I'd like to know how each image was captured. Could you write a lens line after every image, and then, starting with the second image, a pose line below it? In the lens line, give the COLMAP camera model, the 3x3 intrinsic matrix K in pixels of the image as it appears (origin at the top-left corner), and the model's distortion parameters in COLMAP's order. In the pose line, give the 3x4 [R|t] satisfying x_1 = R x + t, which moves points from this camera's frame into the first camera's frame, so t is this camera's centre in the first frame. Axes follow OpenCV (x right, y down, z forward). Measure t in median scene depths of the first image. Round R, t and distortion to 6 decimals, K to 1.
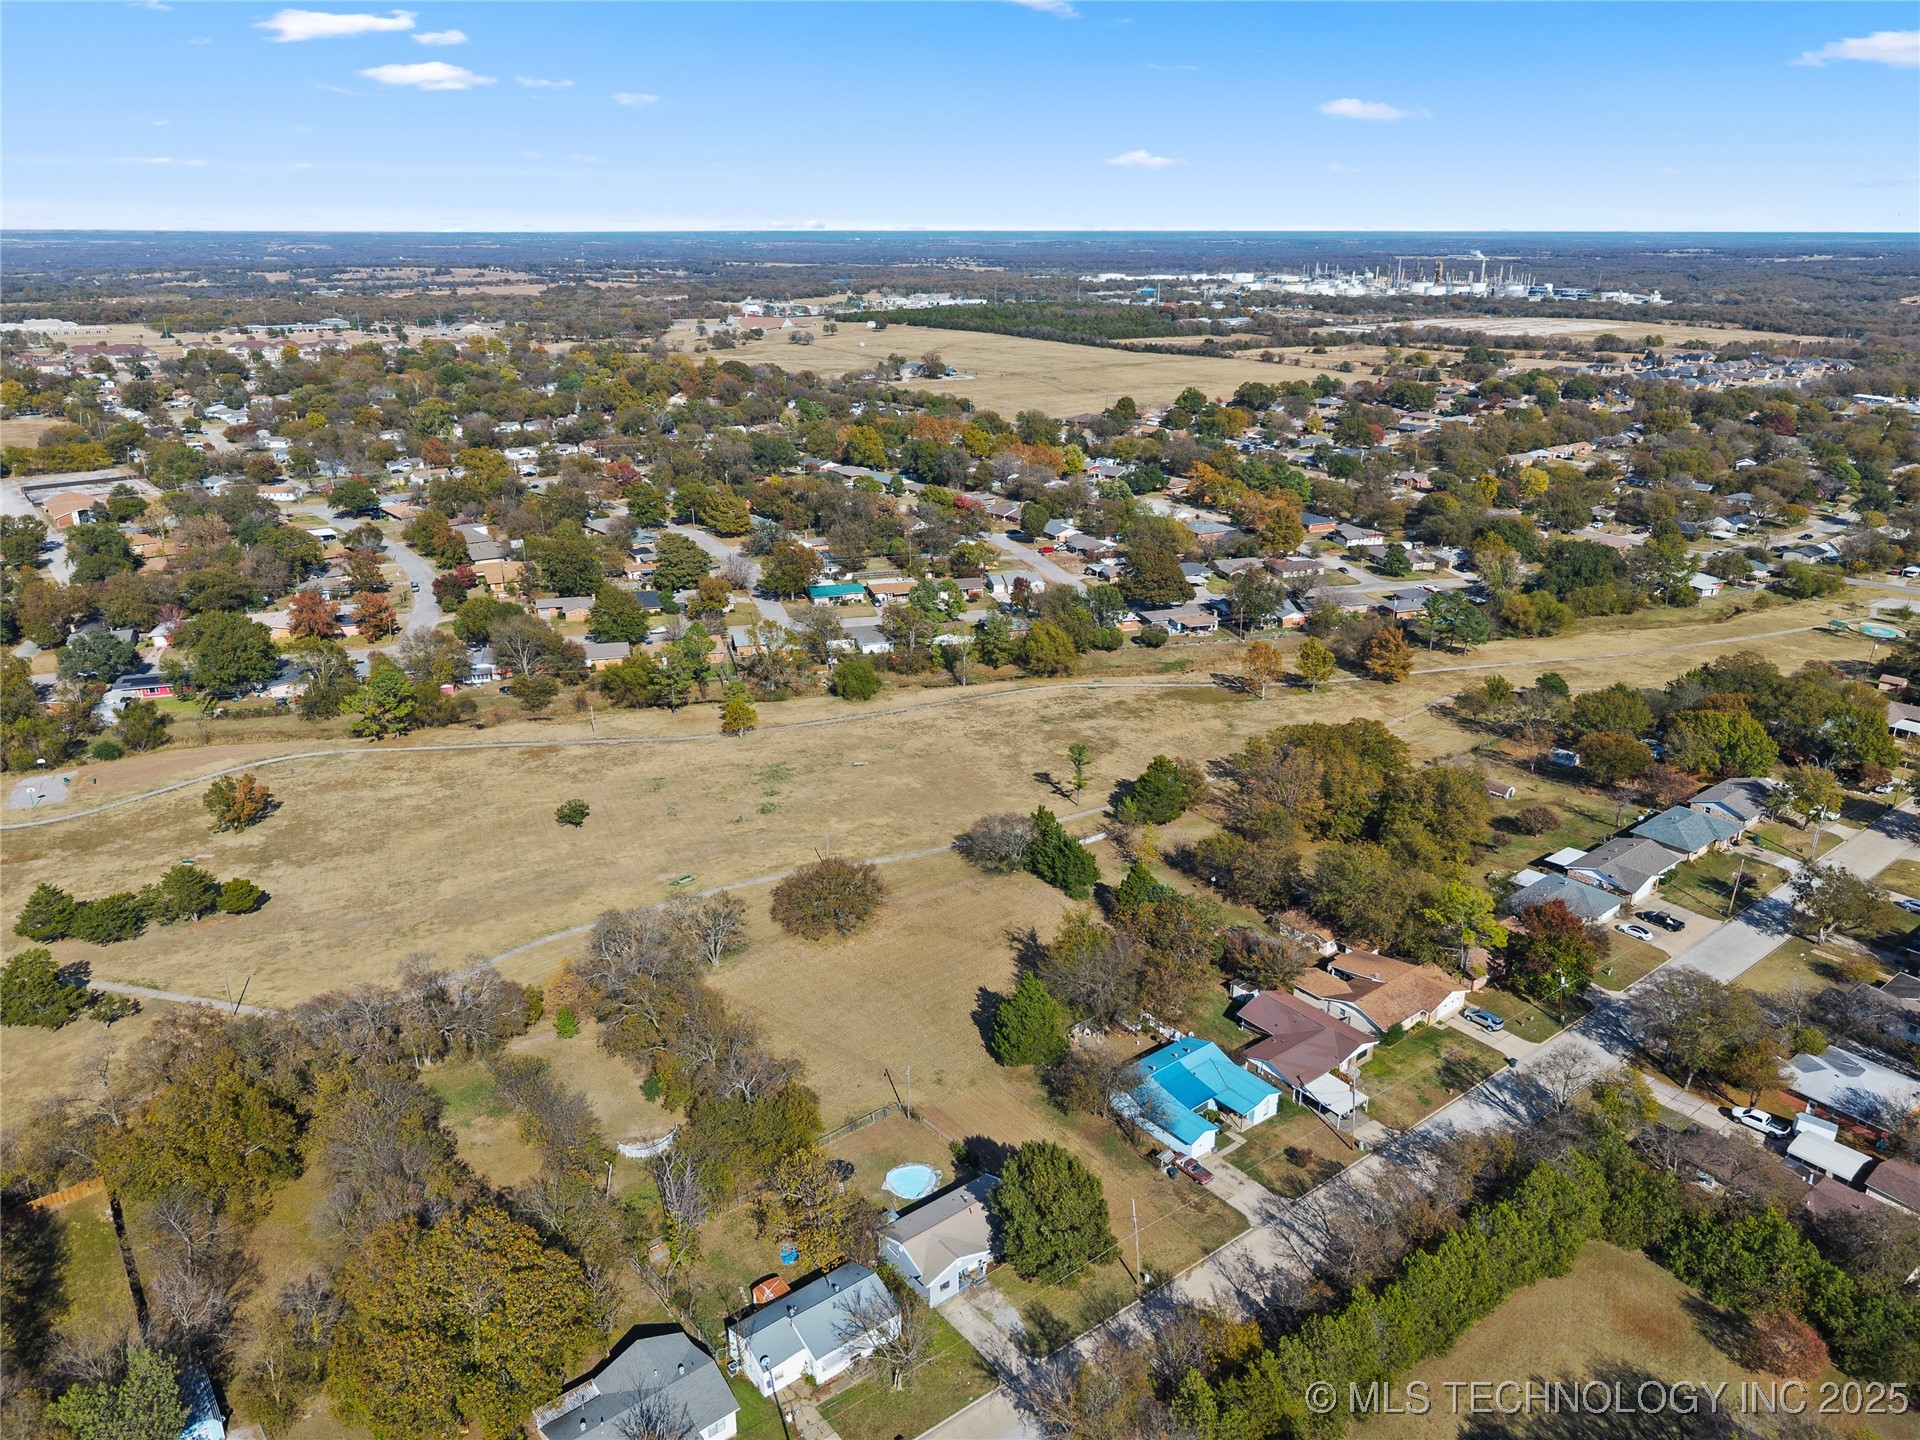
lens RADIAL K [[1328.5, 0, 960.0], [0, 1328.5, 720.0], [0, 0, 1]] dist [0.032317, -0.041478]
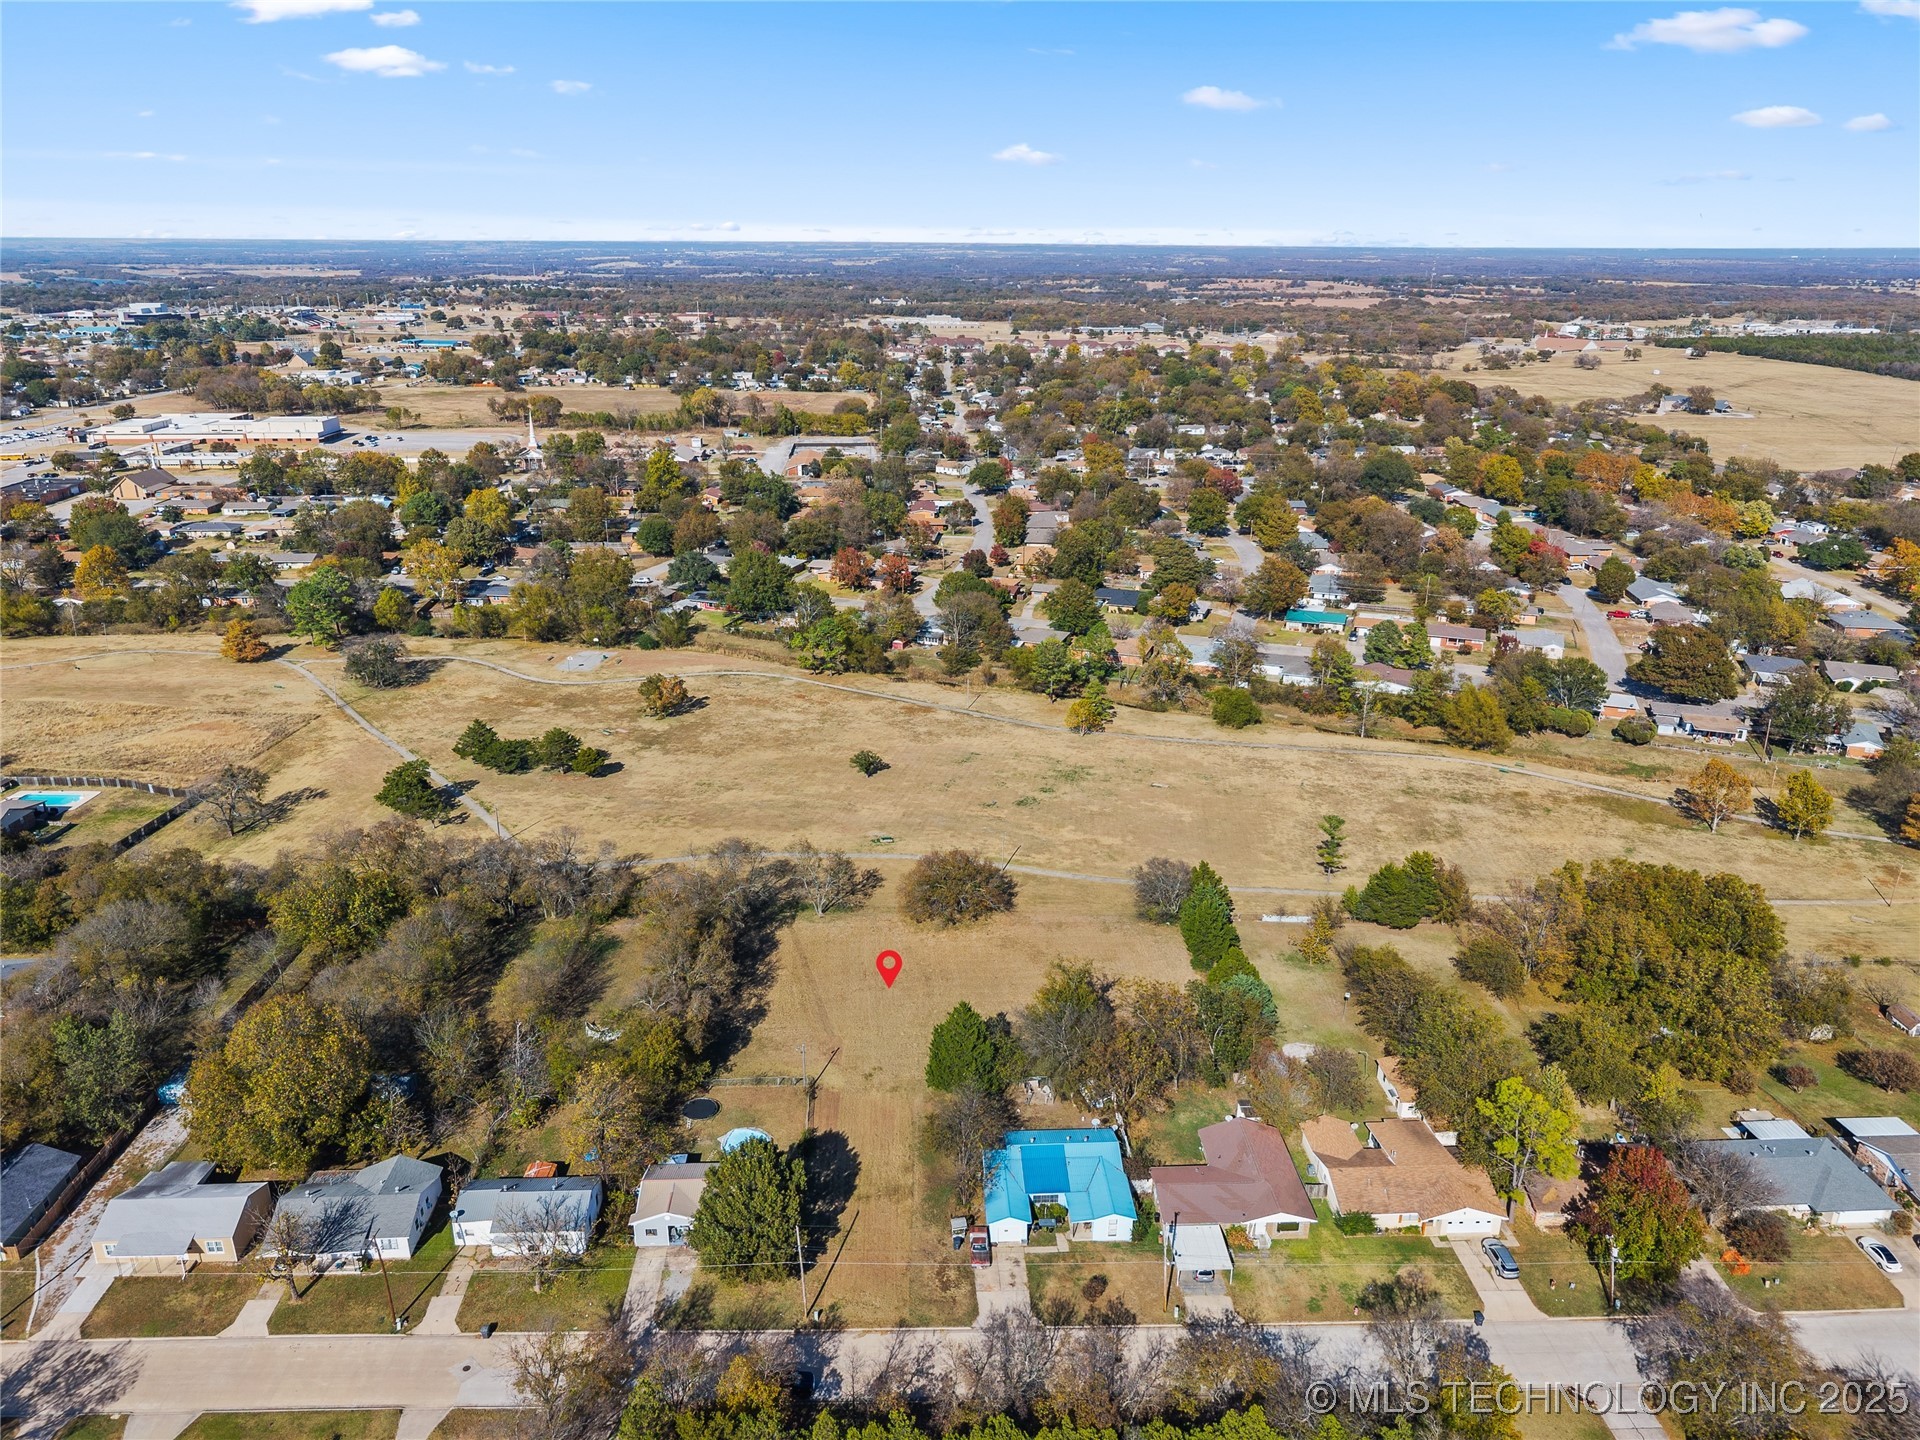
lens RADIAL K [[1303.4, 0, 960.0], [0, 1303.4, 720.0], [0, 0, 1]] dist [0.002481, 0.001957]
pose [[0.814360, 0.203821, -0.543392, 0.287594], [-0.205180, 0.976947, 0.058949, -0.036952], [0.542880, 0.063487, 0.837407, 0.102157]]
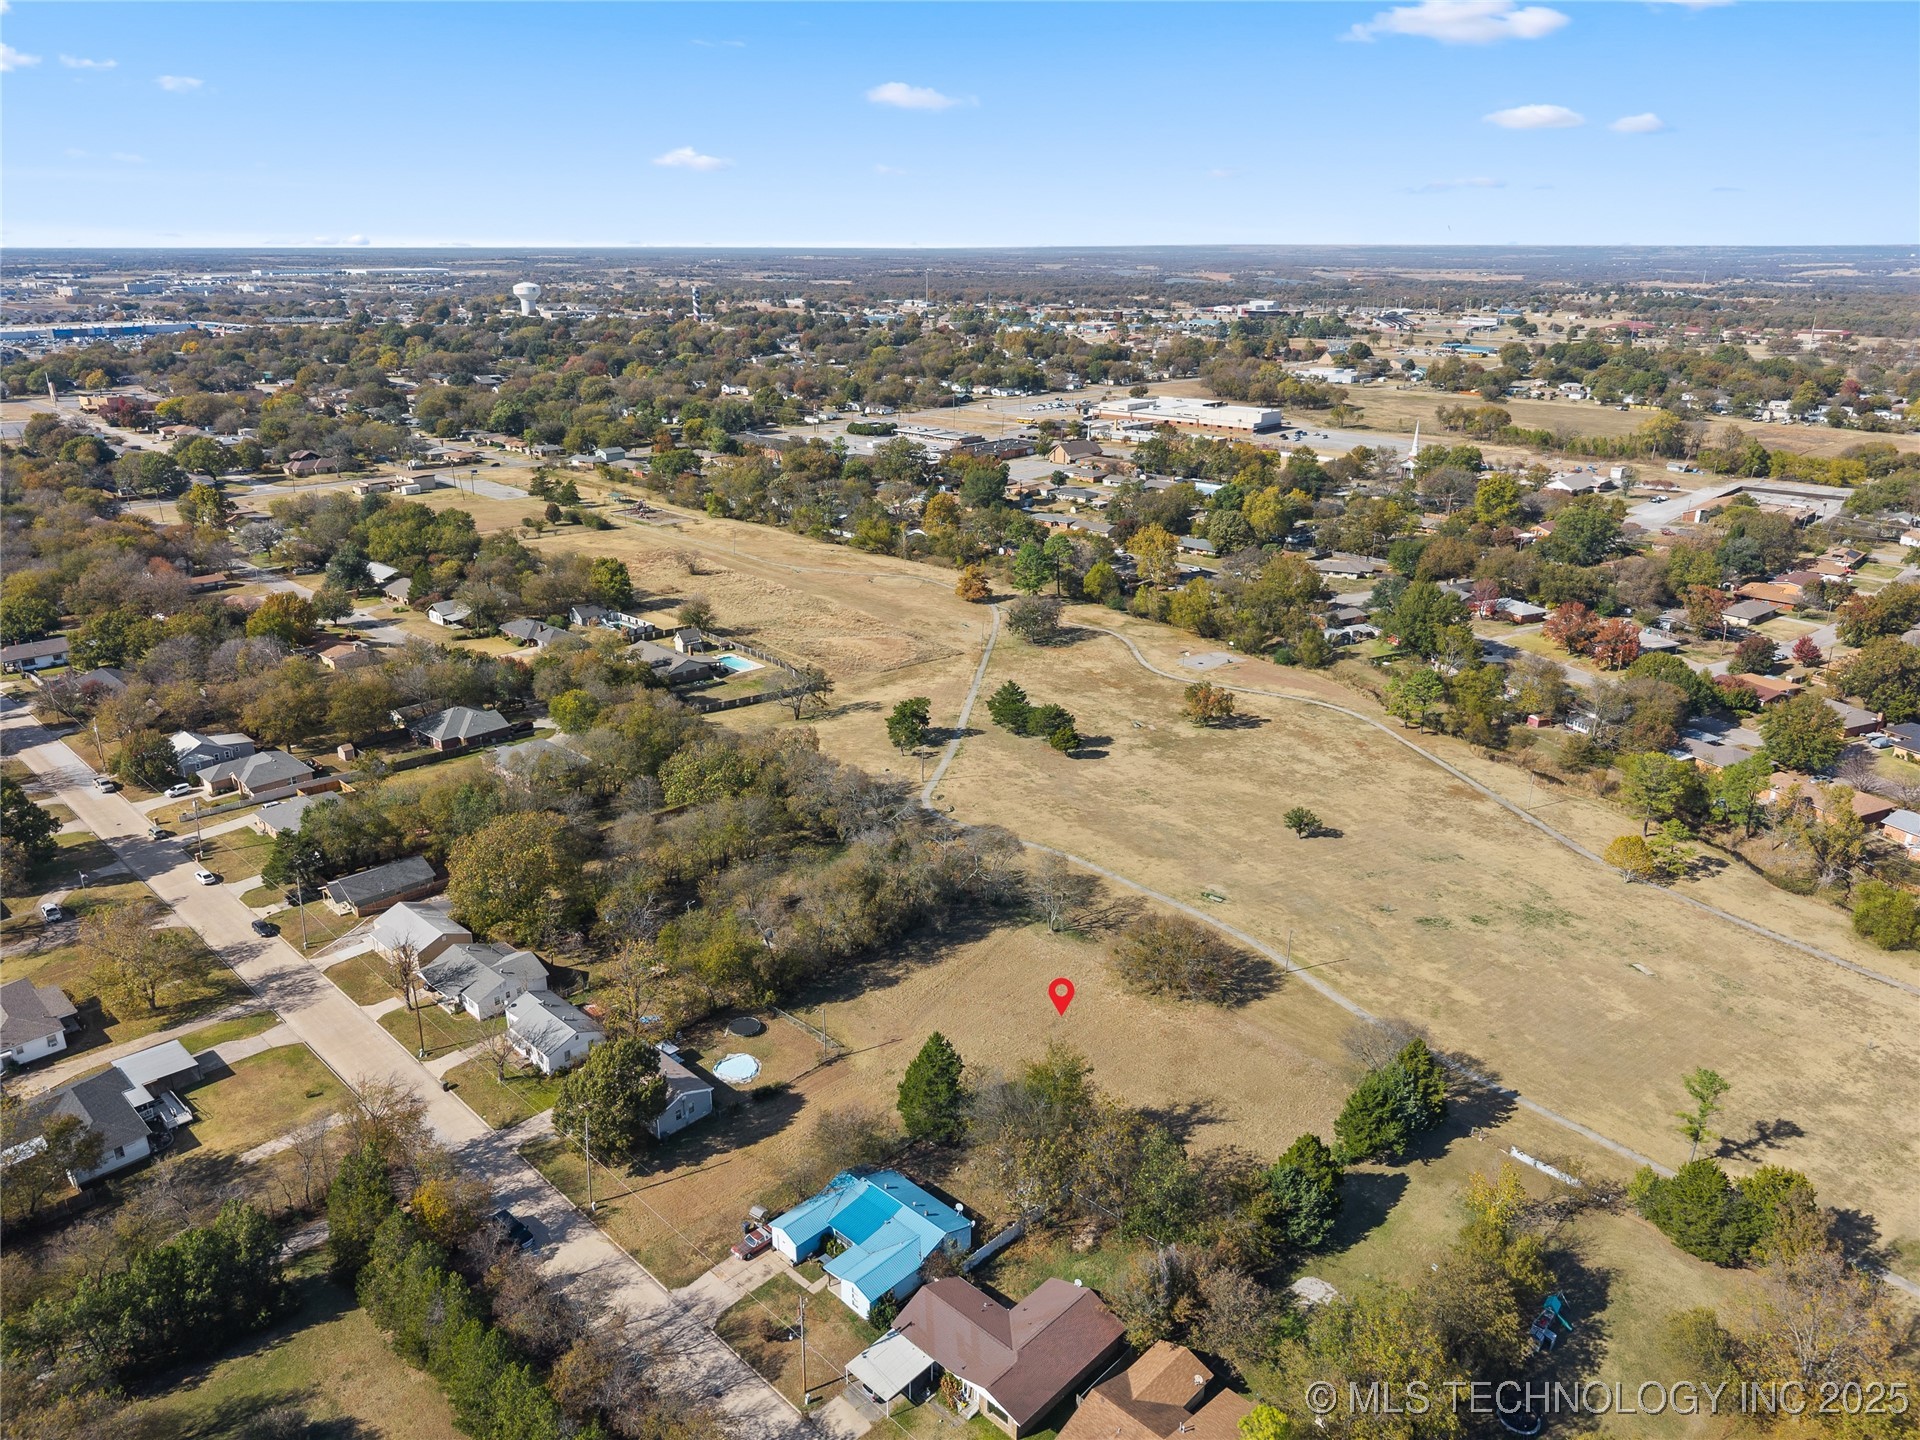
lens RADIAL K [[1328.5, 0, 960.0], [0, 1328.5, 720.0], [0, 0, 1]] dist [0.032317, -0.041478]
pose [[0.140921, 0.335080, -0.931591, 0.465379], [-0.344456, 0.898785, 0.271175, -0.145836], [0.928166, 0.282678, 0.242078, 0.396688]]
